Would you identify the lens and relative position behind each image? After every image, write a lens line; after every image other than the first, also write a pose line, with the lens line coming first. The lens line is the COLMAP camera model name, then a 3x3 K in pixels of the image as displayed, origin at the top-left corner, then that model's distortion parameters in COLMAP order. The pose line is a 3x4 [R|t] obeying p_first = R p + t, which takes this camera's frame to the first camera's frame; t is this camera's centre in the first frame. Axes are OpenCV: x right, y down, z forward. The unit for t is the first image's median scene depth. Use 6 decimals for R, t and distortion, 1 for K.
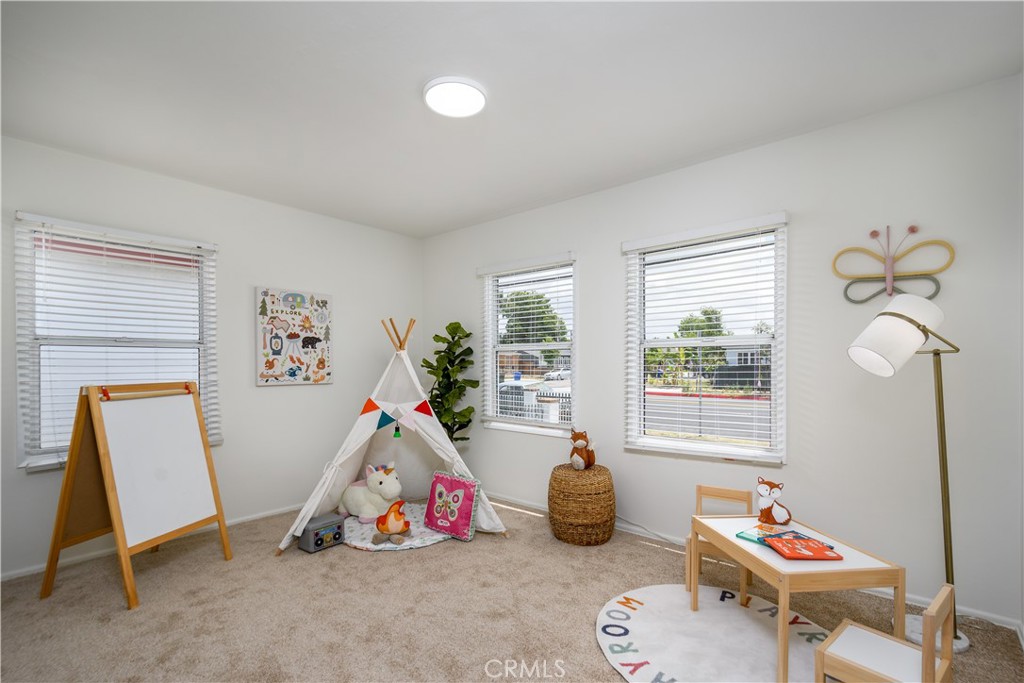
lens RADIAL K [[469.0, 0, 515.2], [0, 469.0, 365.4], [0, 0, 1]] dist [0.009740, -0.000113]
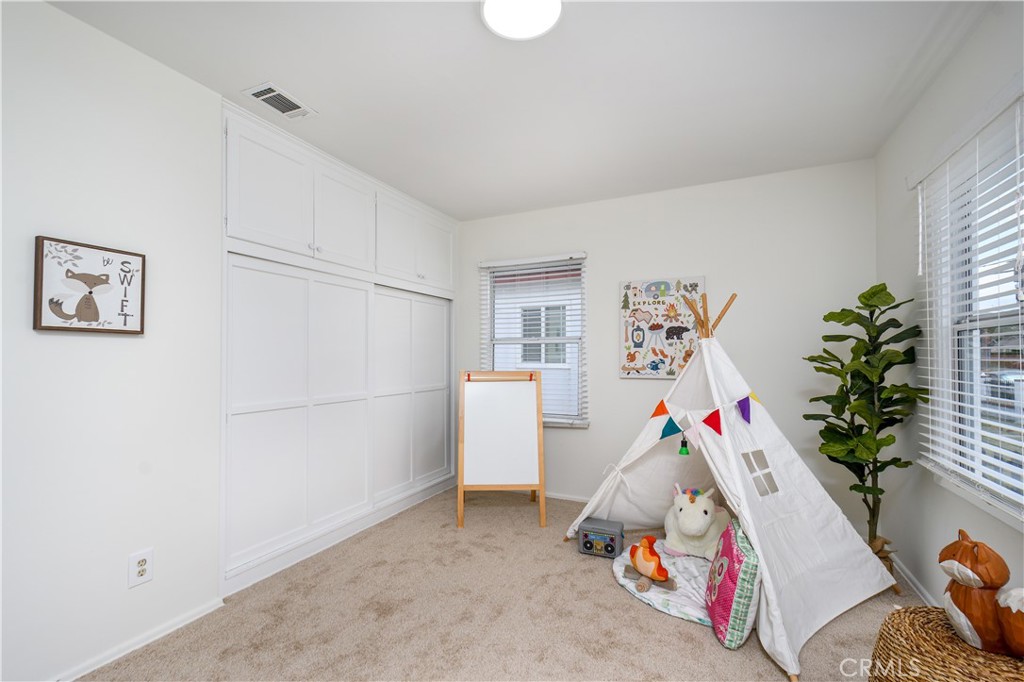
lens RADIAL K [[469.0, 0, 514.1], [0, 469.0, 347.6], [0, 0, 1]] dist [0.009740, -0.000113]
pose [[0.236369, -0.016258, -0.971527, 0.389246], [-0.003424, 0.999840, -0.017565, -0.003817], [0.971657, 0.007478, 0.236276, 0.517082]]
